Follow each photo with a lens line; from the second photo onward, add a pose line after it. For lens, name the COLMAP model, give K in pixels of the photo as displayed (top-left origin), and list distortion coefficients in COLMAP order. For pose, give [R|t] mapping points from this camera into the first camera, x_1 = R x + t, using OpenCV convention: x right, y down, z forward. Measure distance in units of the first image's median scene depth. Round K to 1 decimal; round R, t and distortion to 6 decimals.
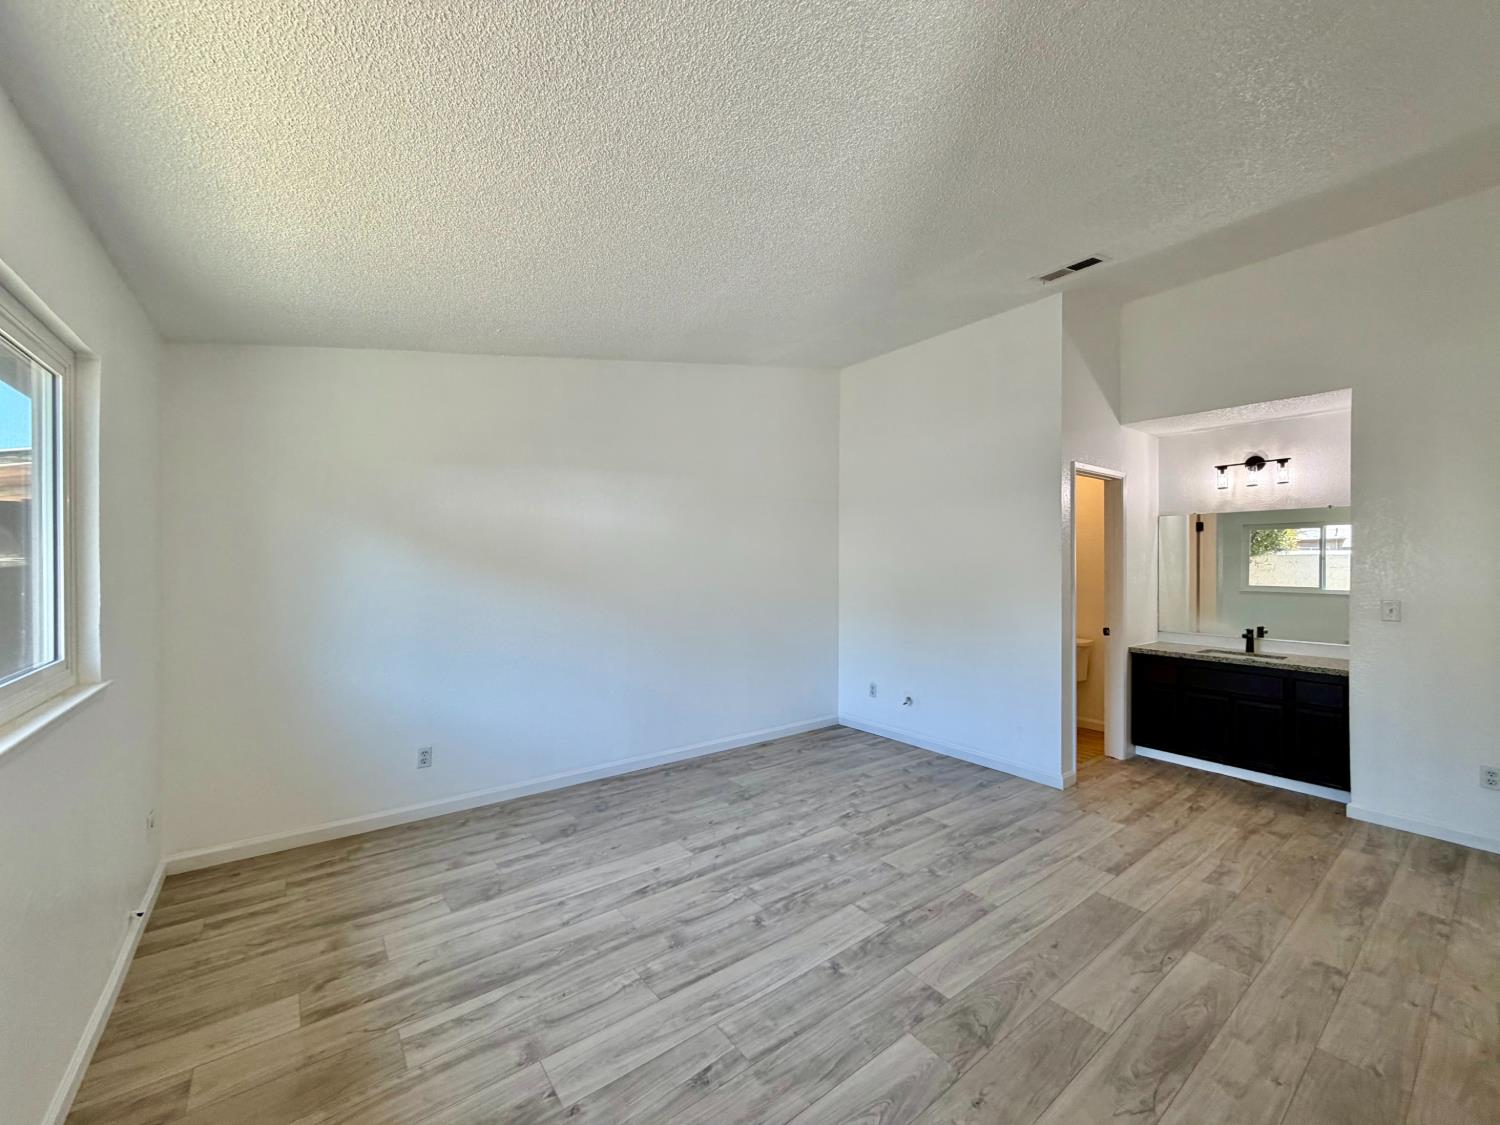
lens RADIAL K [[599.6, 0, 751.8], [0, 599.6, 563.3], [0, 0, 1]] dist [0.000947, -0.000362]
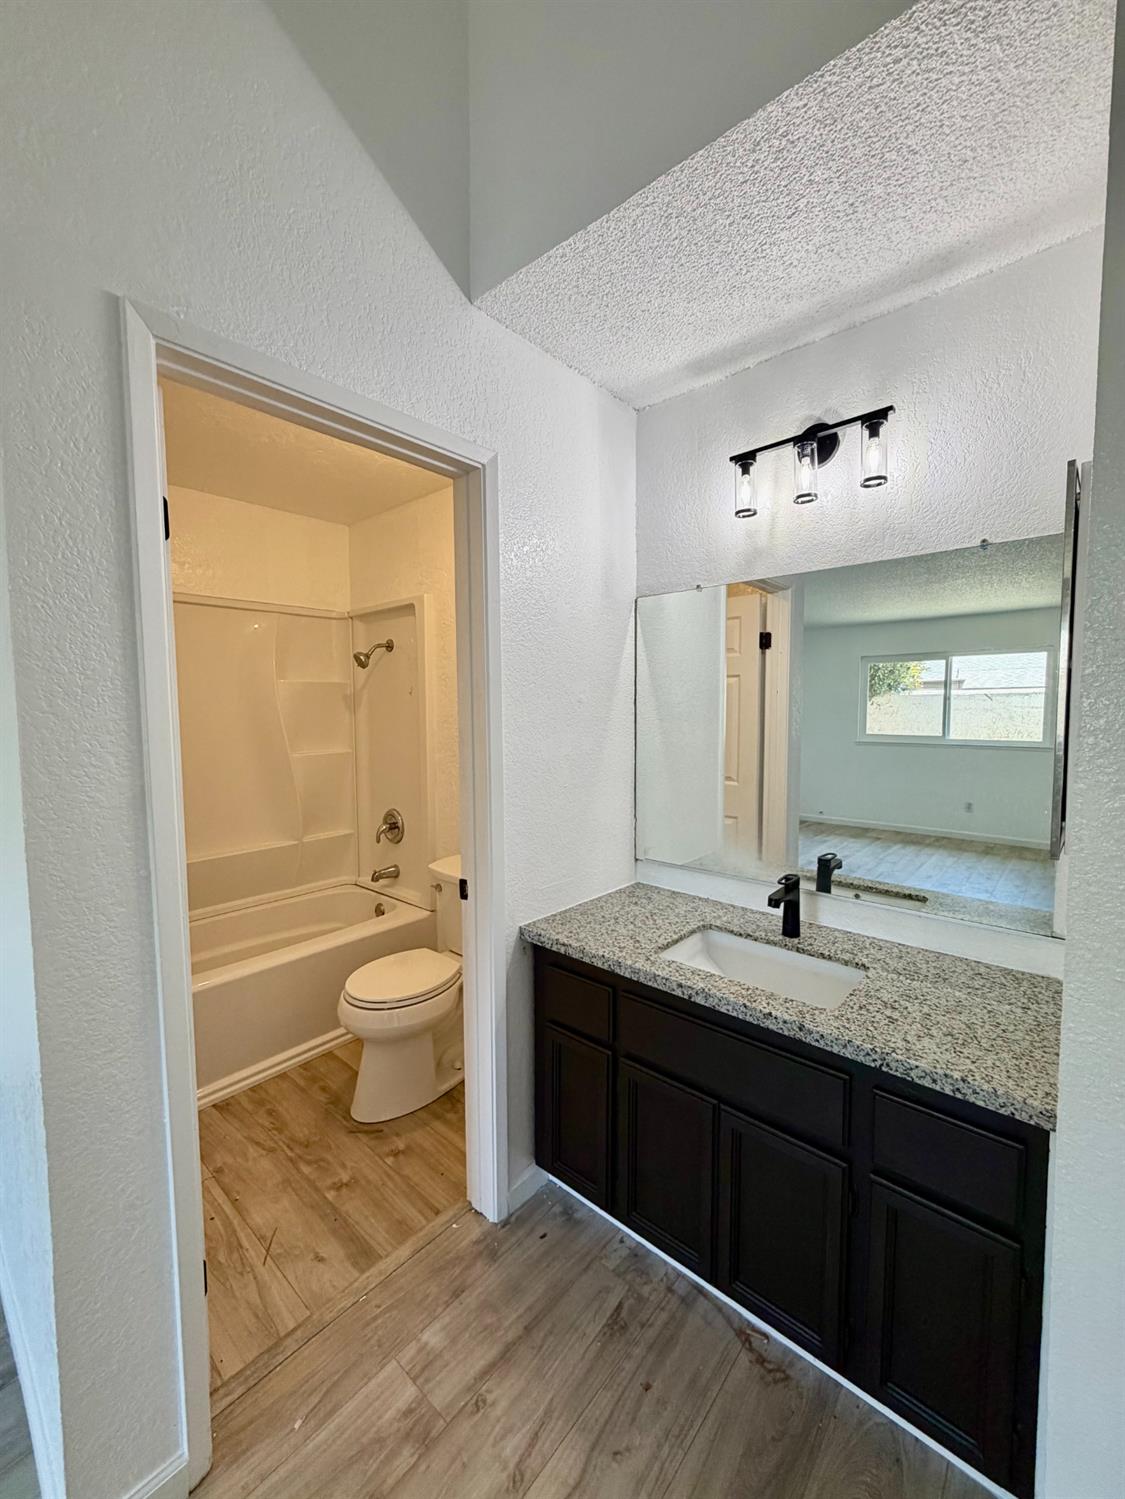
lens RADIAL K [[599.2, 0, 562.7], [0, 599.2, 749.9], [0, 0, 1]] dist [0.000947, -0.000362]
pose [[0.980772, -0.023448, 0.193744, 0.739903], [0.010771, 0.997746, 0.066230, 0.002737], [-0.194861, -0.062870, 0.978814, 0.793747]]
